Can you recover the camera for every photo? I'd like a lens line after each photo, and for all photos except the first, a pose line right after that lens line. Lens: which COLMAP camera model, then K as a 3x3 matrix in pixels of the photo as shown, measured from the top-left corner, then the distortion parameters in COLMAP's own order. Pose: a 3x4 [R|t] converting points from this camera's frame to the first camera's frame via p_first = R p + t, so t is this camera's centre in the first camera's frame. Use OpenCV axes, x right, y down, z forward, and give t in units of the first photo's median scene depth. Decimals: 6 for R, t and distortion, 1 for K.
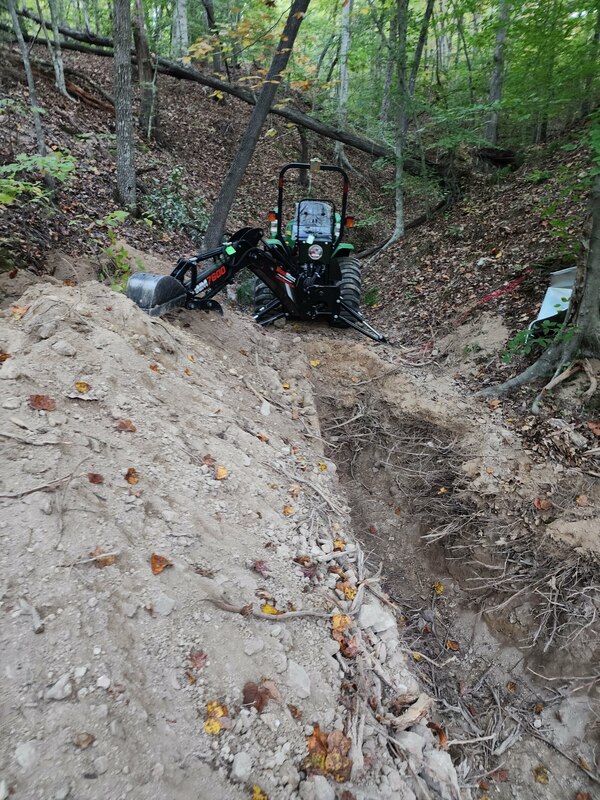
lens RADIAL K [[535.9, 0, 304.5], [0, 535.9, 392.6], [0, 0, 1]] dist [0.069256, -0.063397]
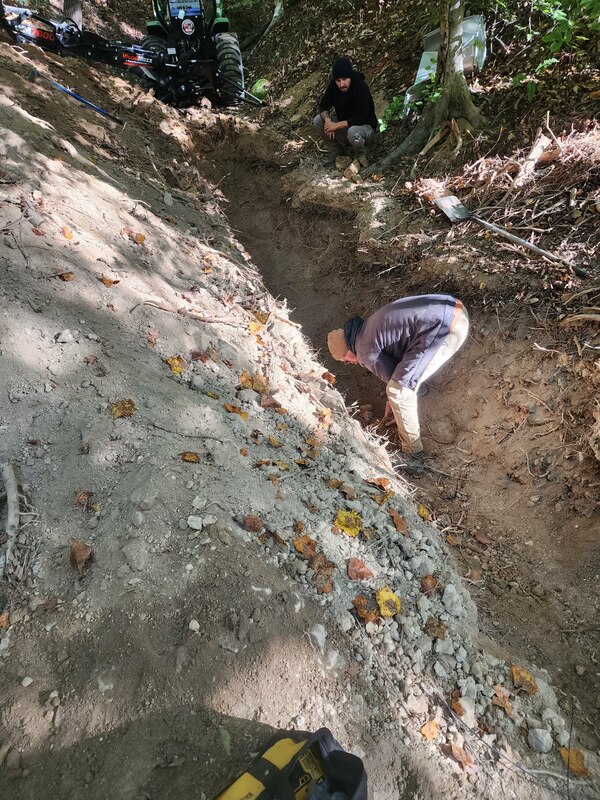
lens RADIAL K [[535.9, 0, 298.4], [0, 535.9, 400.2], [0, 0, 1]] dist [0.069256, -0.063397]
pose [[0.979803, -0.171238, 0.103261, 0.000433], [0.131763, 0.941318, 0.310740, 0.107673], [-0.150412, -0.290858, 0.944869, -0.189987]]
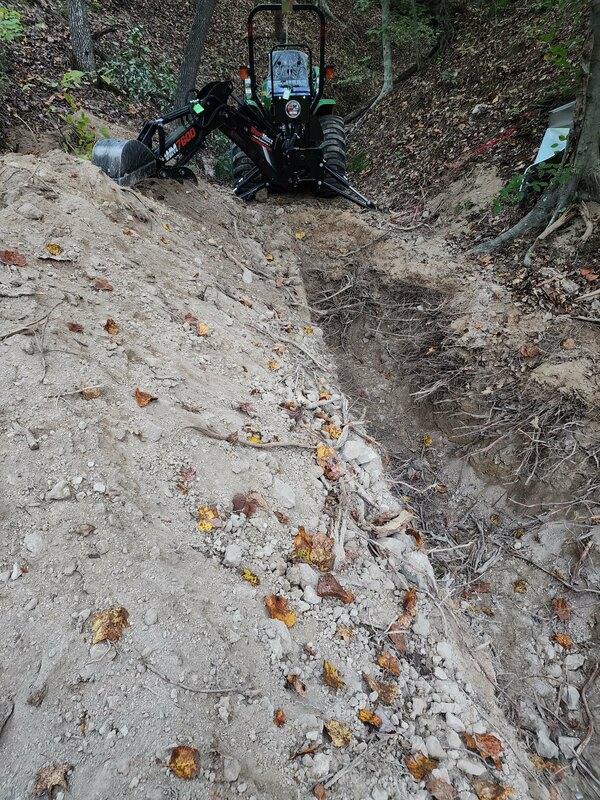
lens RADIAL K [[535.9, 0, 288.8], [0, 535.9, 394.8], [0, 0, 1]] dist [0.069256, -0.063397]
pose [[0.997457, -0.062971, -0.033372, 0.021624], [0.068299, 0.978371, 0.195258, 0.055668], [0.020355, -0.197041, 0.980184, -0.009722]]
